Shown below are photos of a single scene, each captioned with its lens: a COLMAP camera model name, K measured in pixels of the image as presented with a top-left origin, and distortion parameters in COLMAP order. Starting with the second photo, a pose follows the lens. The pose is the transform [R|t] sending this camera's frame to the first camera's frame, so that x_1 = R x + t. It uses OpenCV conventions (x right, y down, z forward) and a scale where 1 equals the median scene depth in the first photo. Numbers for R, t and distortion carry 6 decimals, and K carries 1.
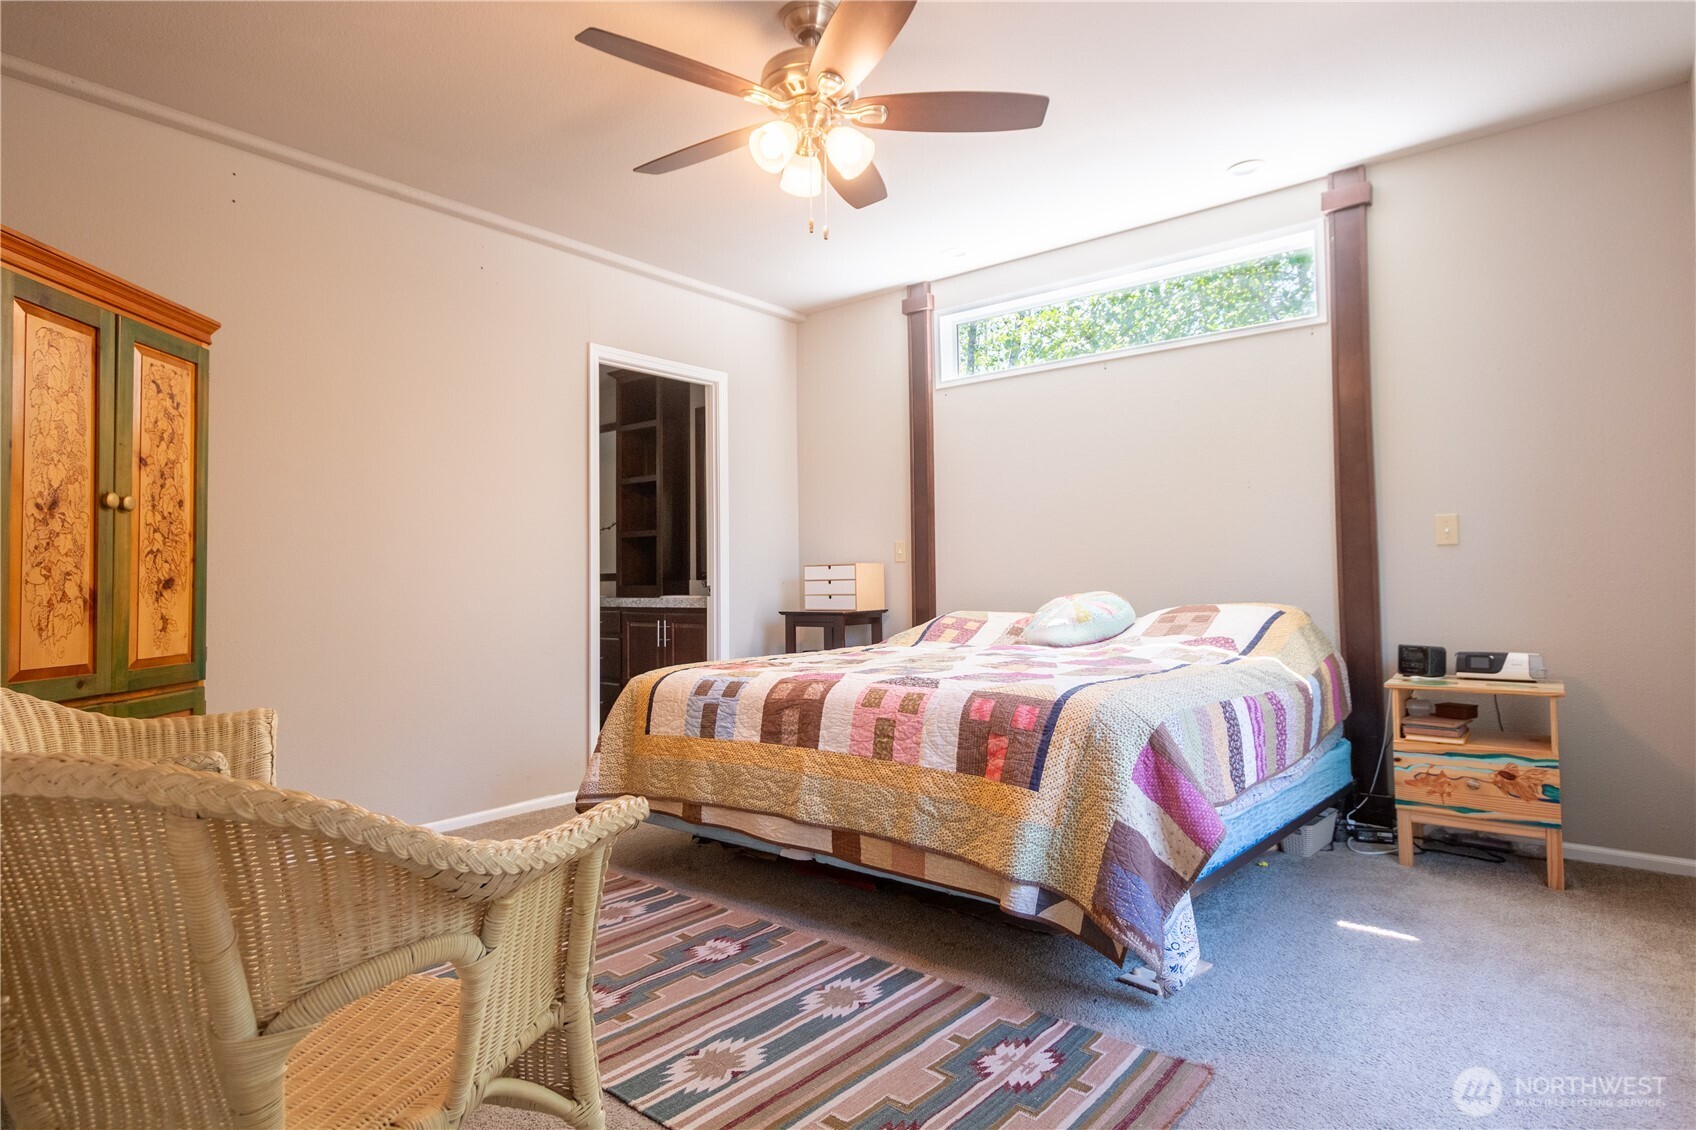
lens RADIAL K [[932.5, 0, 848.0], [0, 932.5, 565.0], [0, 0, 1]] dist [-0.001203, -0.000110]
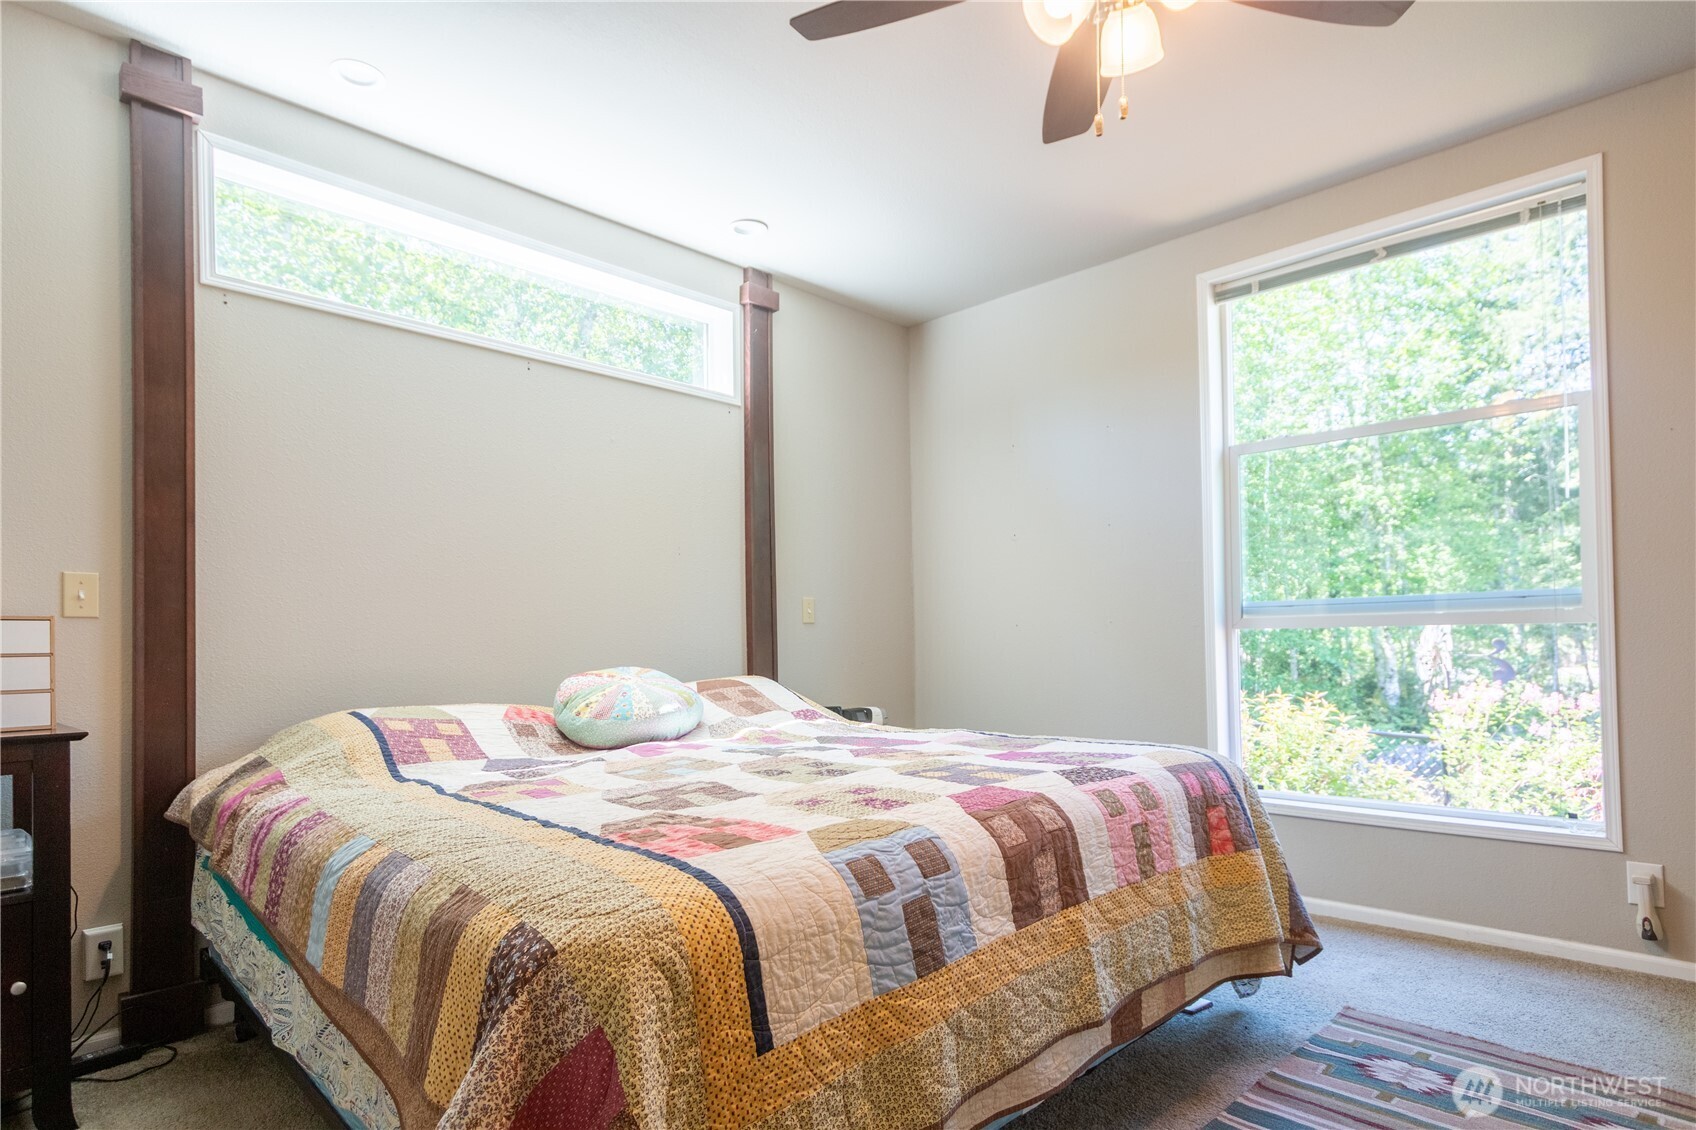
lens RADIAL K [[918.0, 0, 845.6], [0, 918.0, 638.8], [0, 0, 1]] dist [-0.000245, -0.000018]
pose [[0.086812, 0.020426, 0.996015, -0.670345], [-0.004636, 0.999787, -0.020100, 0.027248], [-0.996214, -0.002873, 0.086888, 1.078468]]
